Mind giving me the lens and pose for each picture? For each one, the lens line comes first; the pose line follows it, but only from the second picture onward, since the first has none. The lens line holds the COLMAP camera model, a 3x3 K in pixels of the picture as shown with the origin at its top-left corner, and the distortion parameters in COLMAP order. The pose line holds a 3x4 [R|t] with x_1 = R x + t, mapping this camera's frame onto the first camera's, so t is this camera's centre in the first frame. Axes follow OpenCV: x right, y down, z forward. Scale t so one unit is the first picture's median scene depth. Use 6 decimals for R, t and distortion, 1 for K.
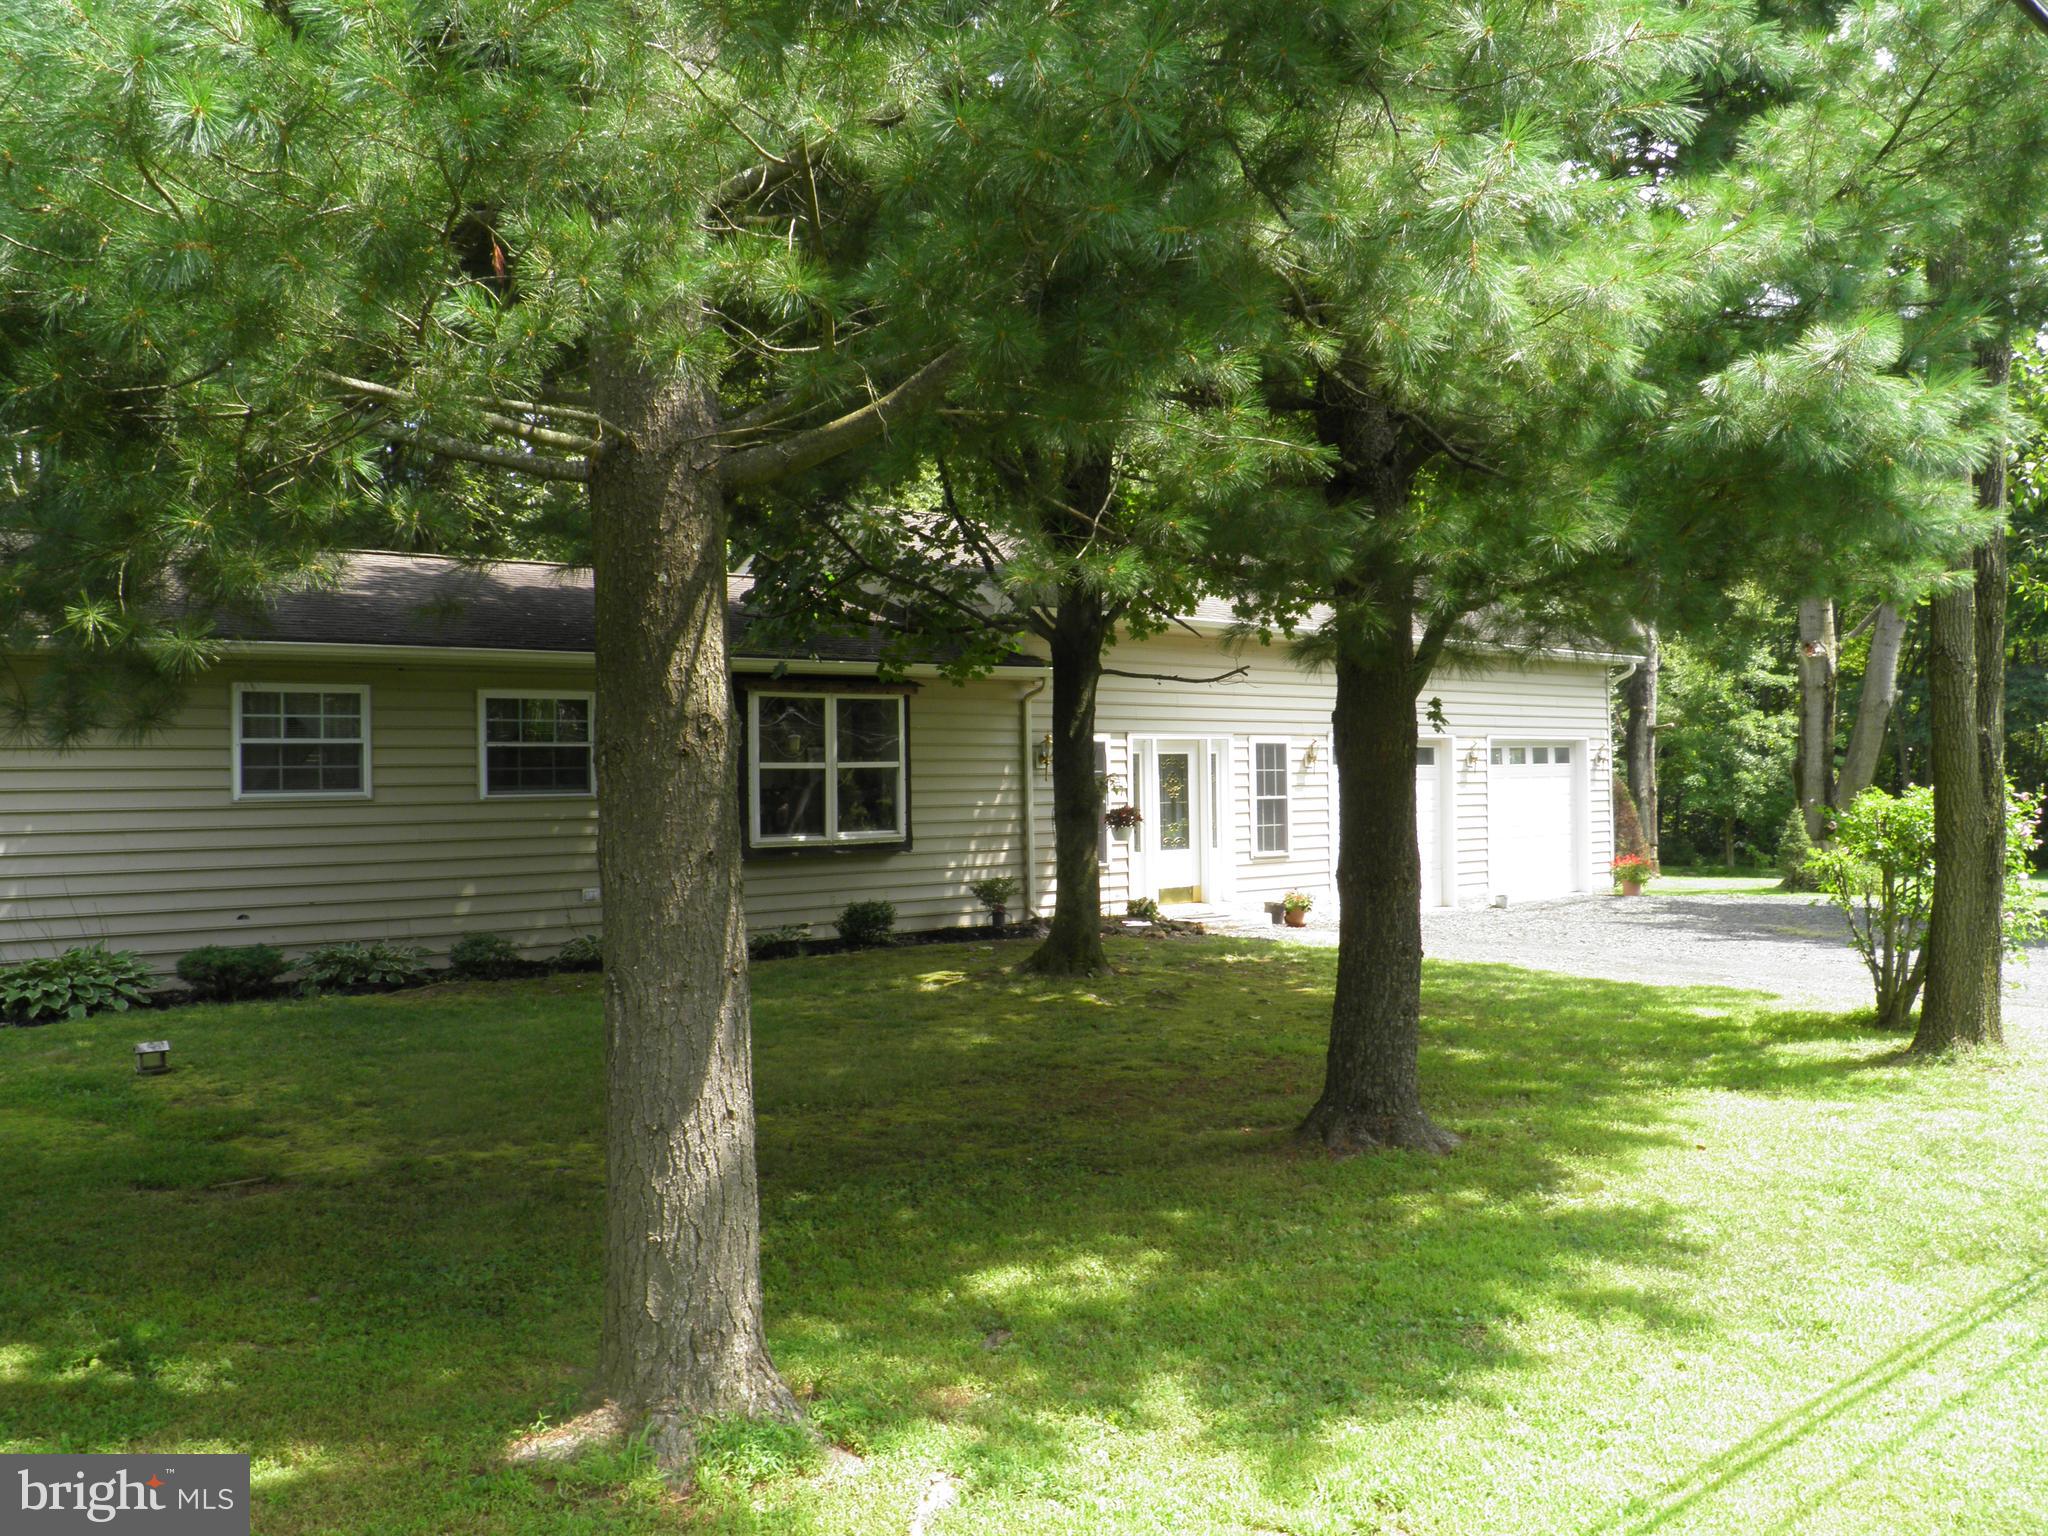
lens RADIAL K [[1649.2, 0, 1024.0], [0, 1649.2, 768.0], [0, 0, 1]] dist [-0.085951, 0.003733]
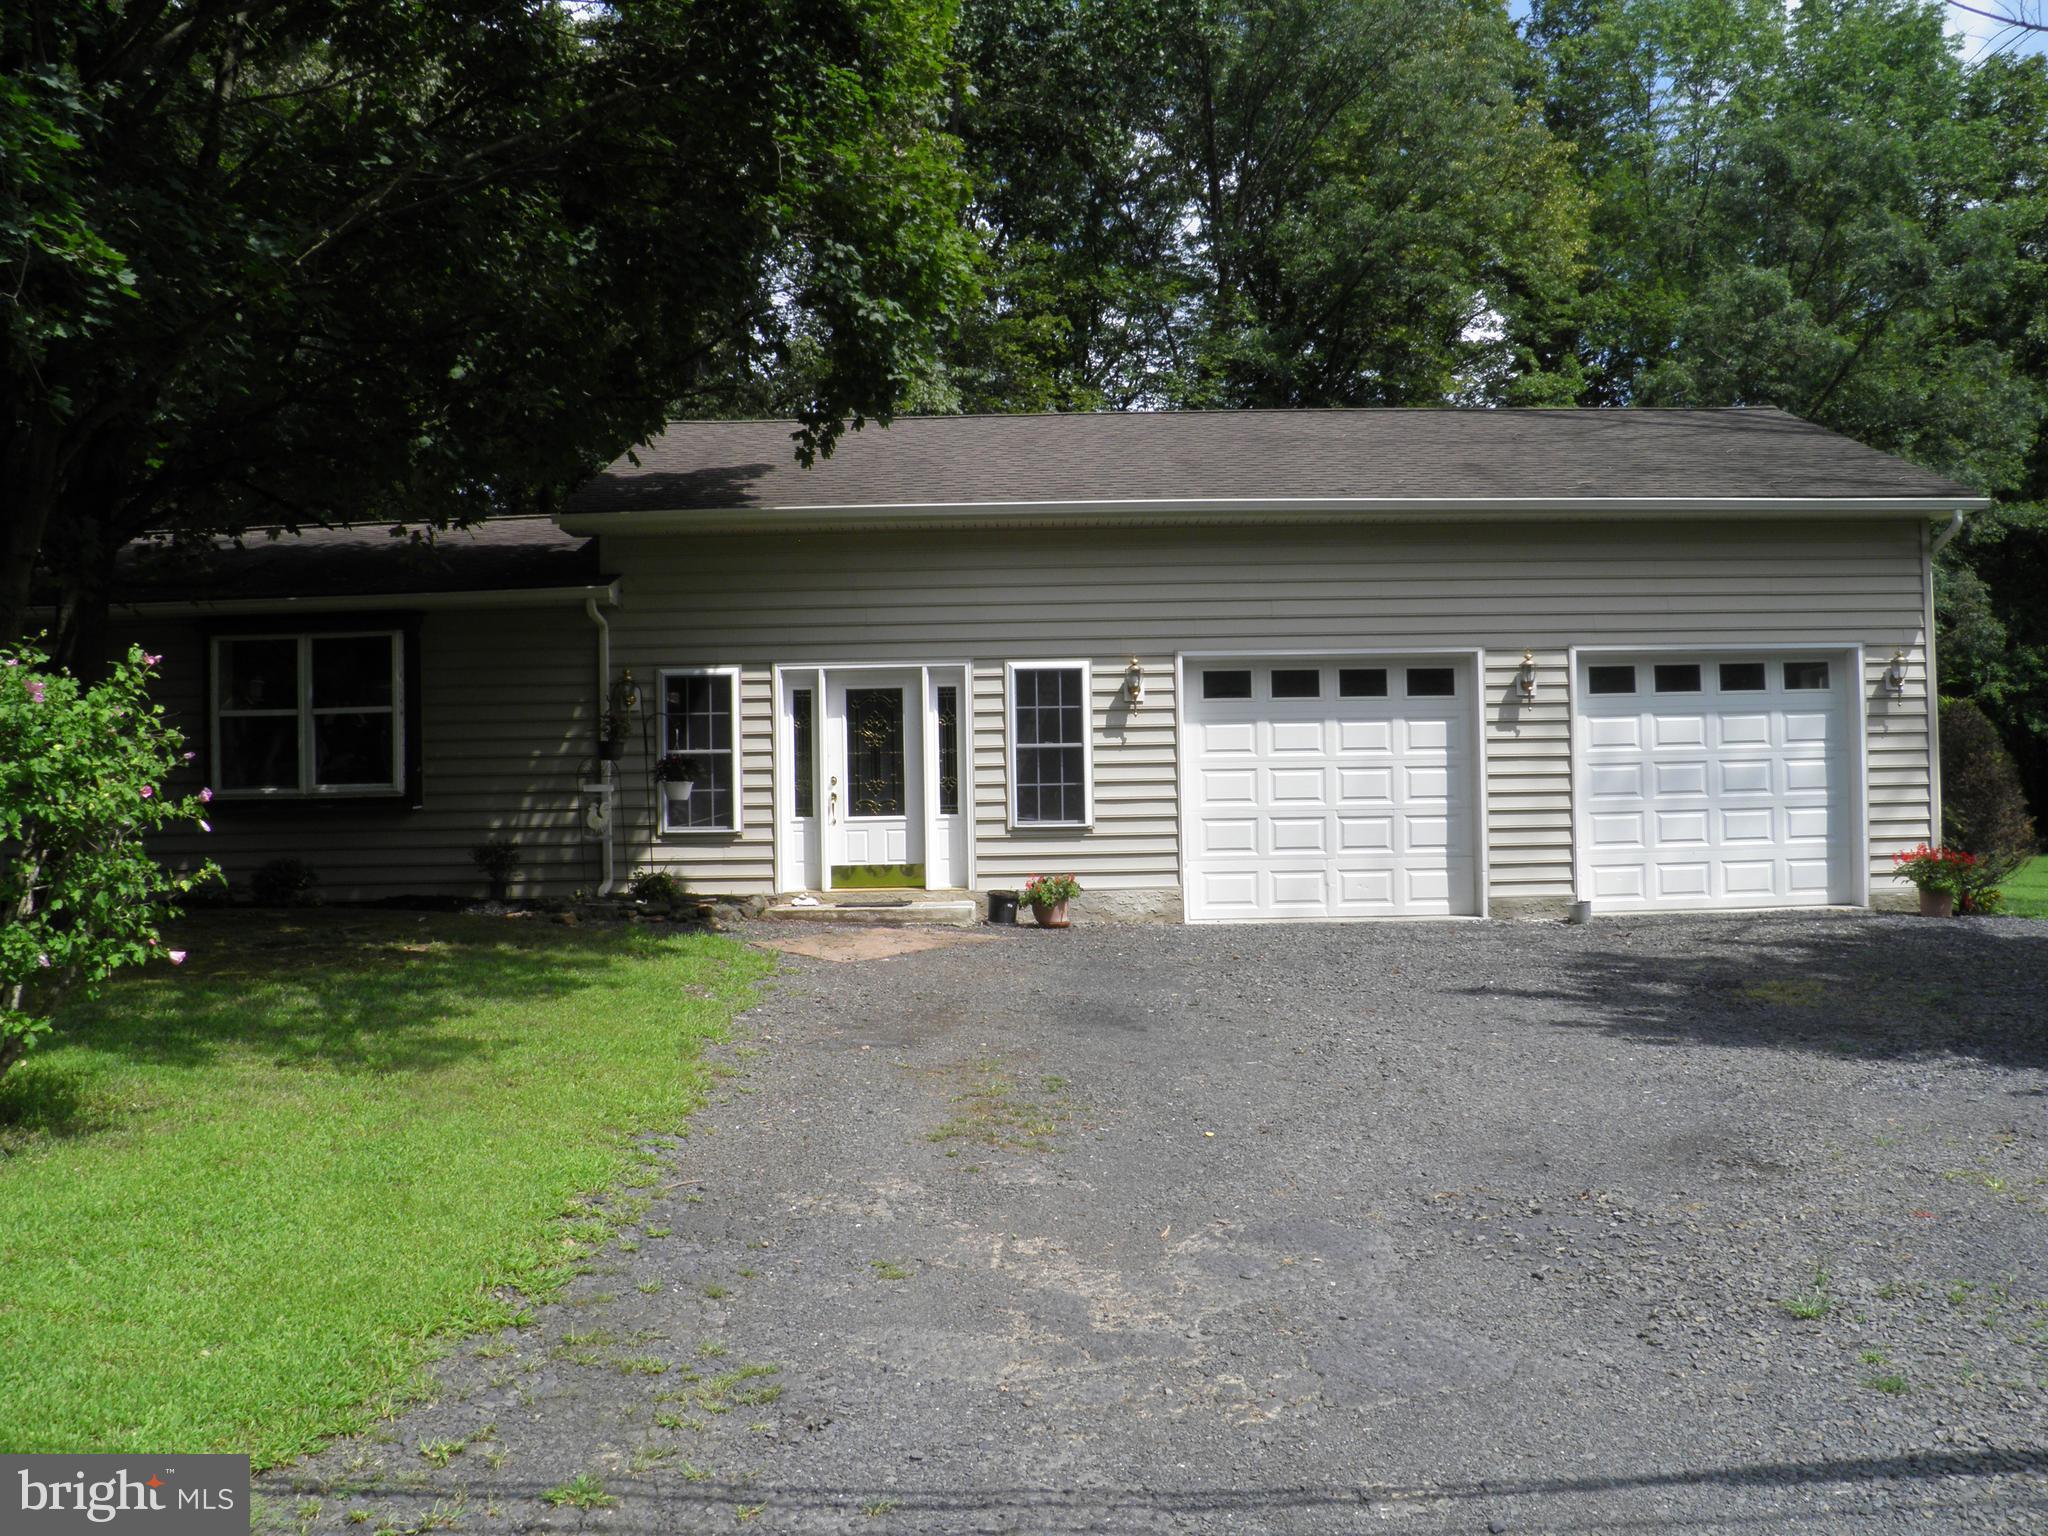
lens RADIAL K [[1649.2, 0, 1024.0], [0, 1649.2, 768.0], [0, 0, 1]] dist [-0.085951, 0.003733]
pose [[0.761143, -0.002931, -0.648577, 0.635286], [0.012739, 0.999864, 0.010432, 0.020961], [0.648459, -0.016203, 0.761077, 0.467425]]
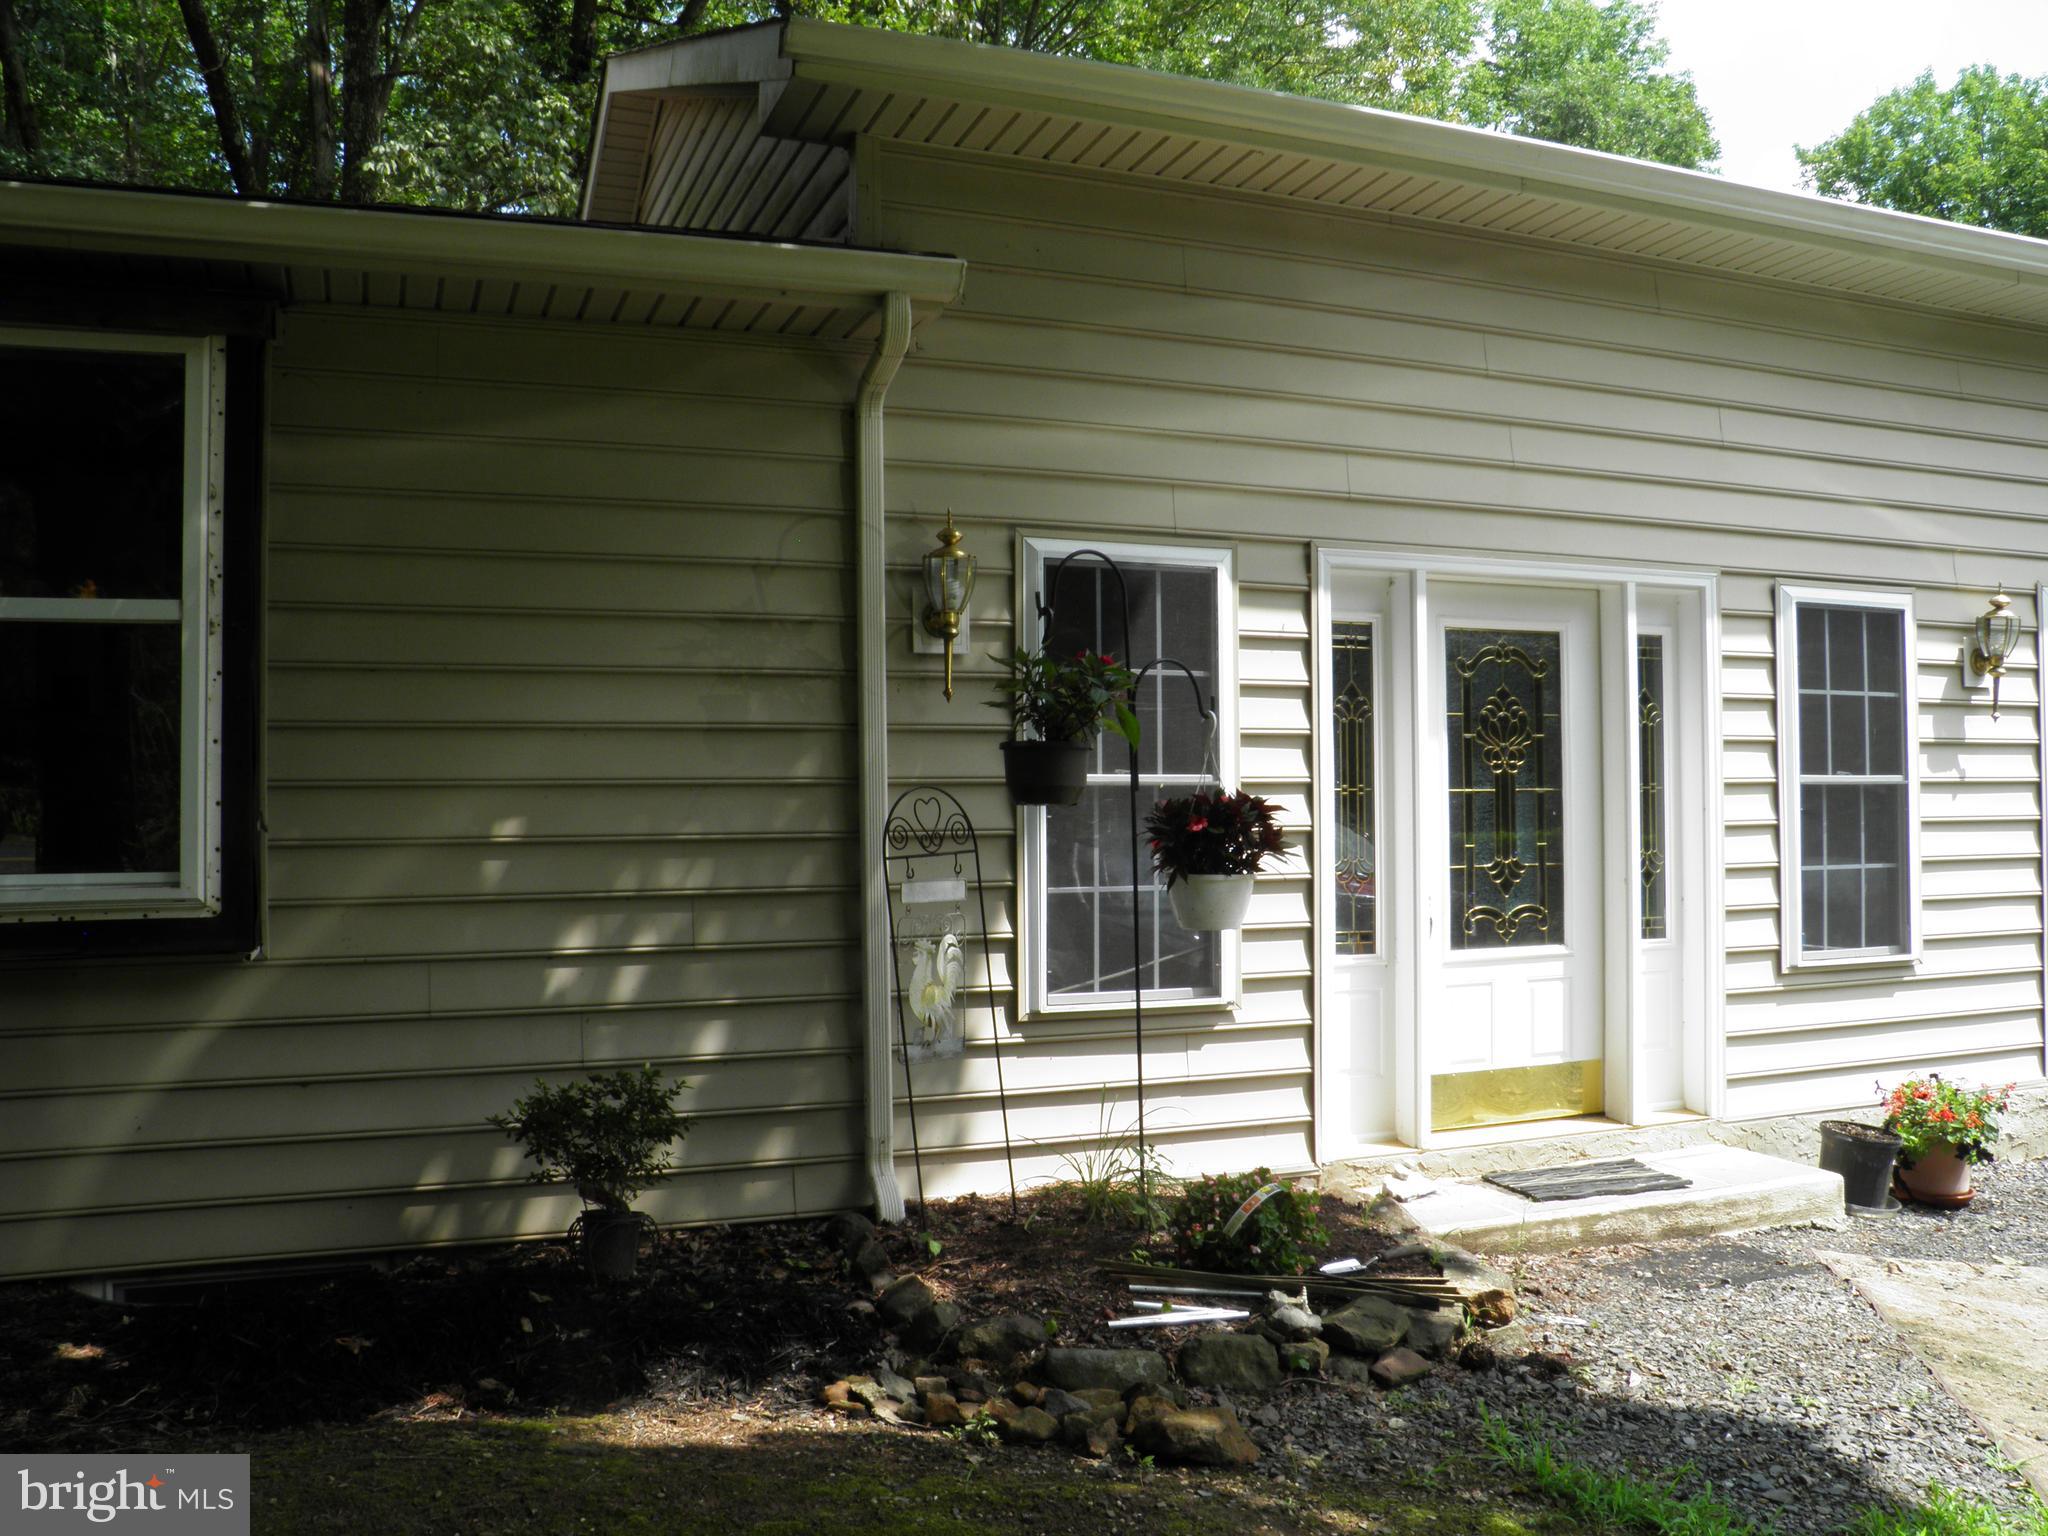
lens RADIAL K [[1649.2, 0, 1024.0], [0, 1649.2, 768.0], [0, 0, 1]] dist [-0.085951, 0.003733]
pose [[0.945455, 0.003359, -0.325734, 0.105251], [-0.005218, 0.999975, -0.004833, 0.018838], [0.325710, 0.006269, 0.945449, 0.685209]]
